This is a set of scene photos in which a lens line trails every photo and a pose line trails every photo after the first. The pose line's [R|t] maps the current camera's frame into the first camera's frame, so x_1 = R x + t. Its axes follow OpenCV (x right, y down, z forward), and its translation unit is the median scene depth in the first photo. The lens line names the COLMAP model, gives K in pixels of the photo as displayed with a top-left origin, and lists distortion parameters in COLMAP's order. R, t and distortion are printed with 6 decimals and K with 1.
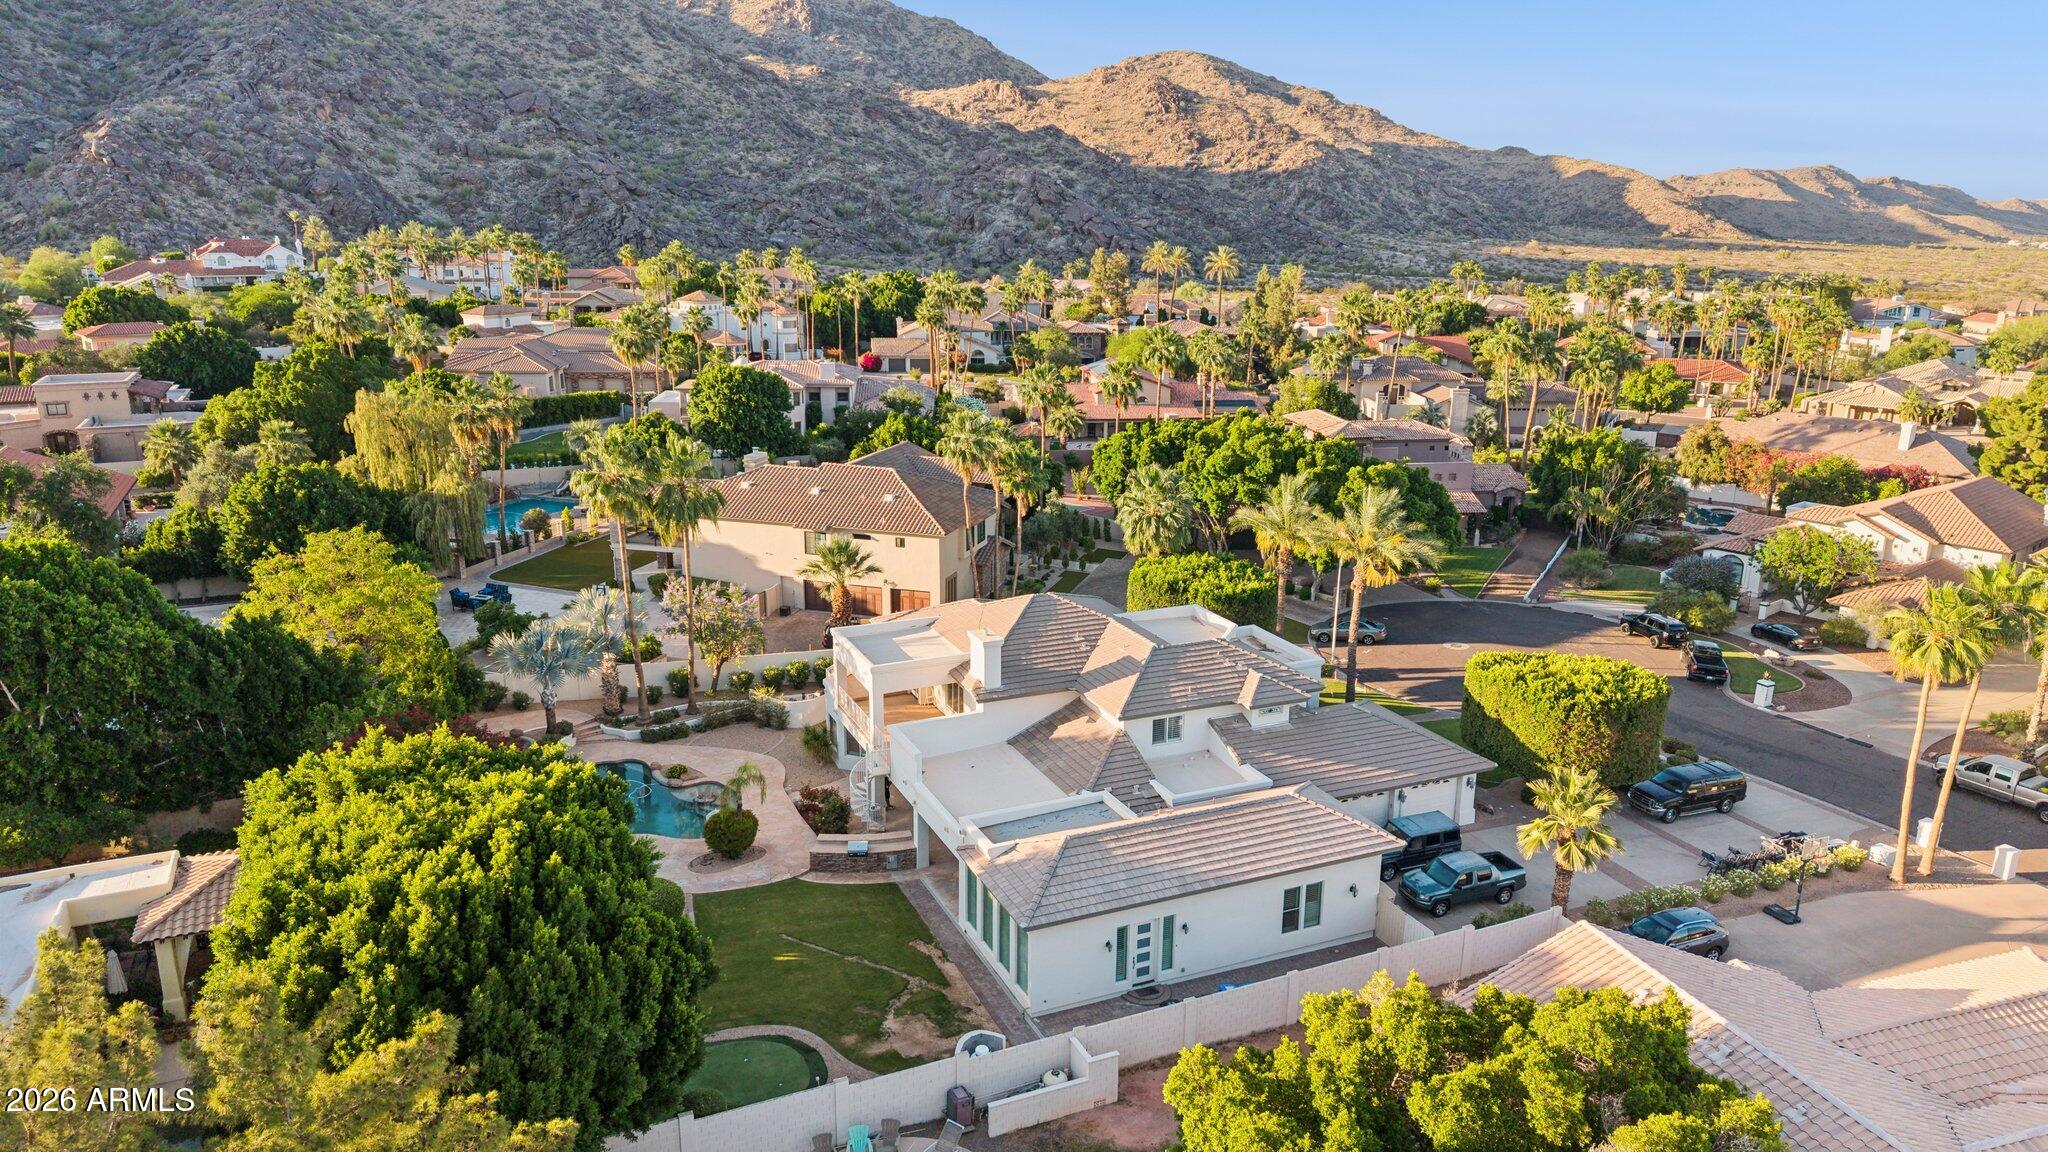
lens RADIAL K [[1394.0, 0, 1029.7], [0, 1394.0, 594.0], [0, 0, 1]] dist [0.034180, -0.042027]
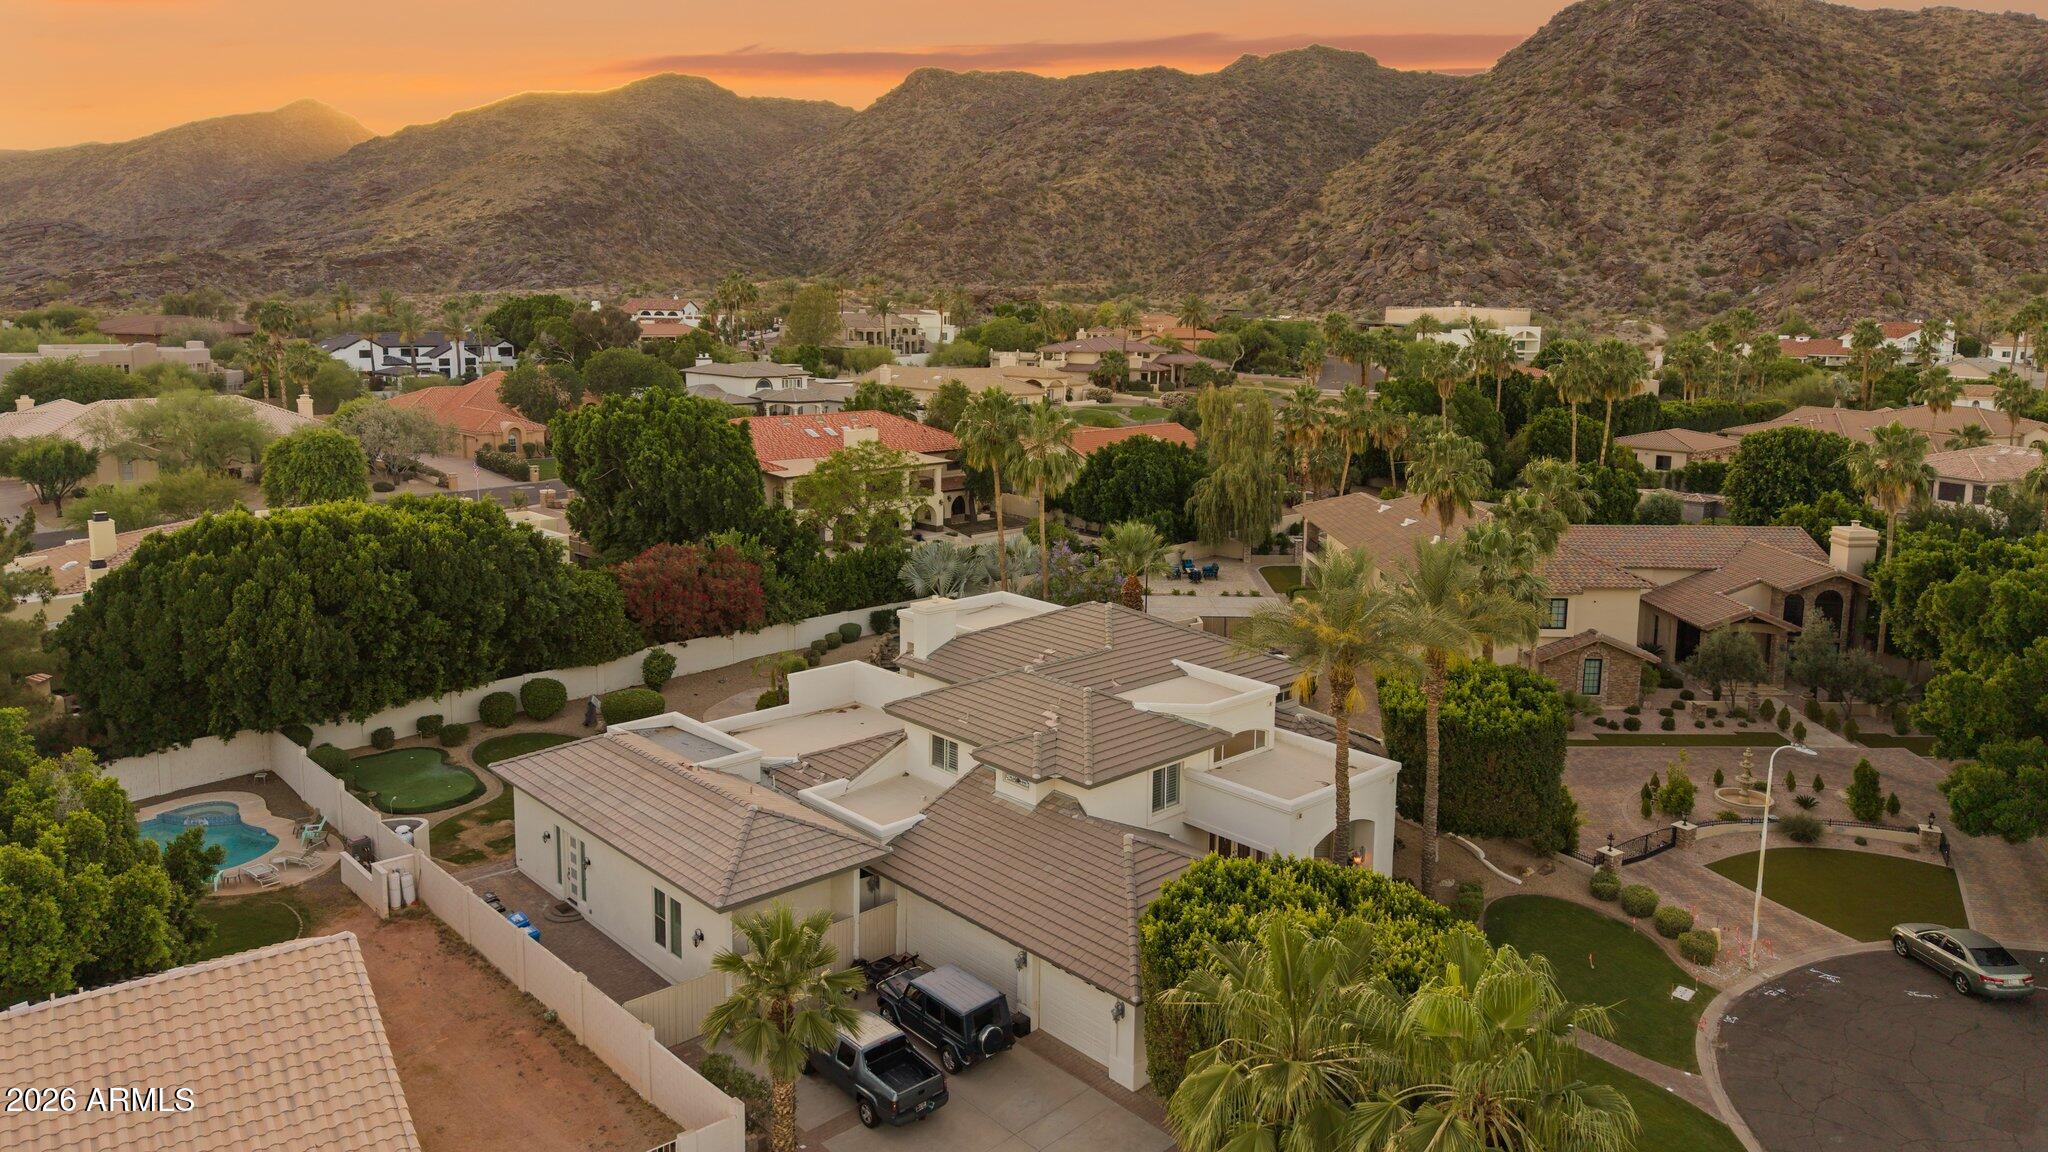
lens RADIAL K [[1394.0, 0, 1026.3], [0, 1394.0, 545.3], [0, 0, 1]] dist [0.034180, -0.042027]
pose [[0.320957, 0.160949, -0.933318, 0.113592], [-0.263104, 0.961818, 0.075386, -0.012573], [0.909815, 0.221364, 0.351048, 0.096522]]
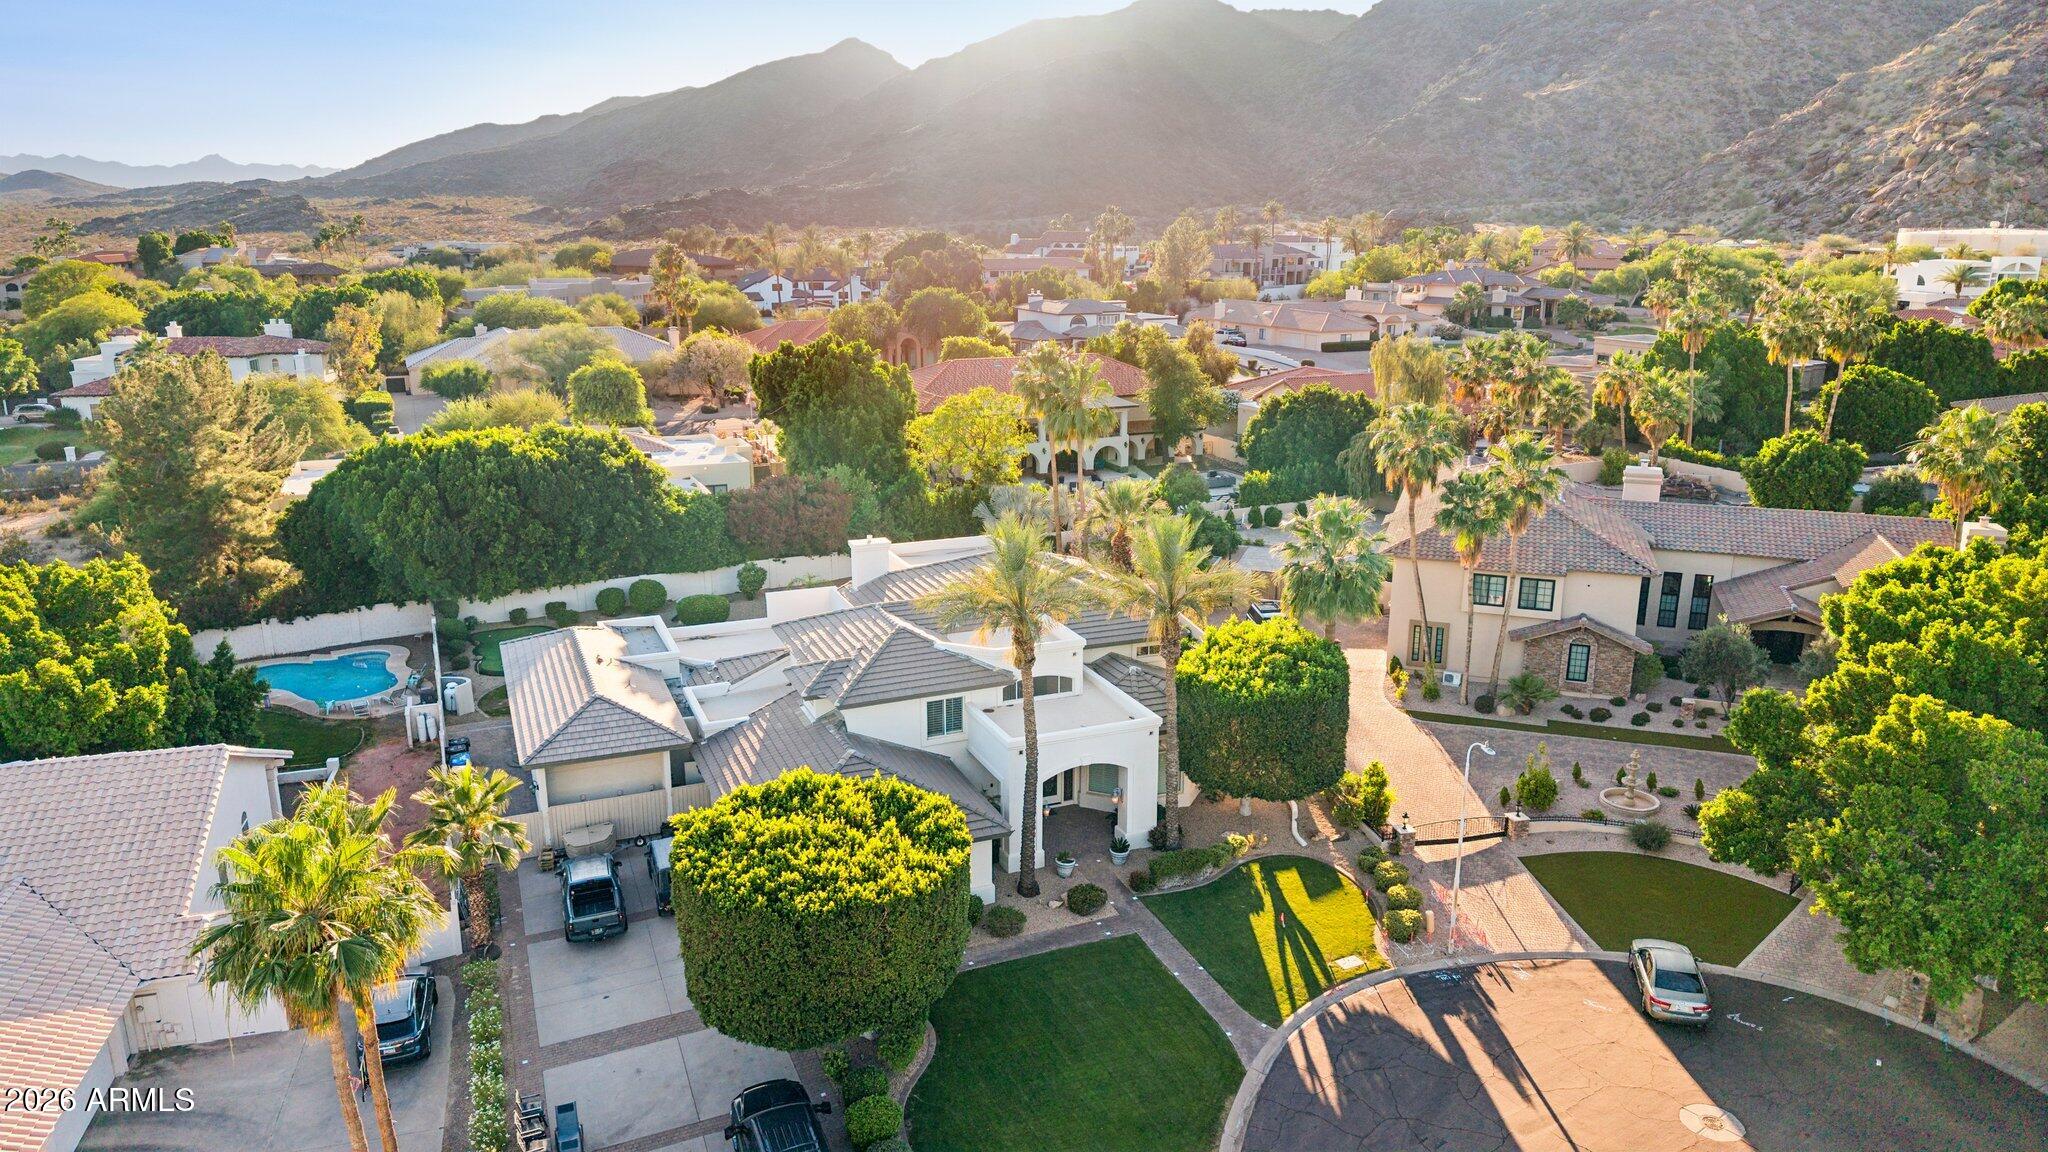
lens RADIAL K [[1394.0, 0, 1026.7], [0, 1394.0, 566.7], [0, 0, 1]] dist [0.034180, -0.042027]
pose [[-0.029972, 0.237830, -0.970844, 0.134727], [-0.268631, 0.933630, 0.237007, -0.031918], [0.962777, 0.267903, 0.035906, 0.145101]]
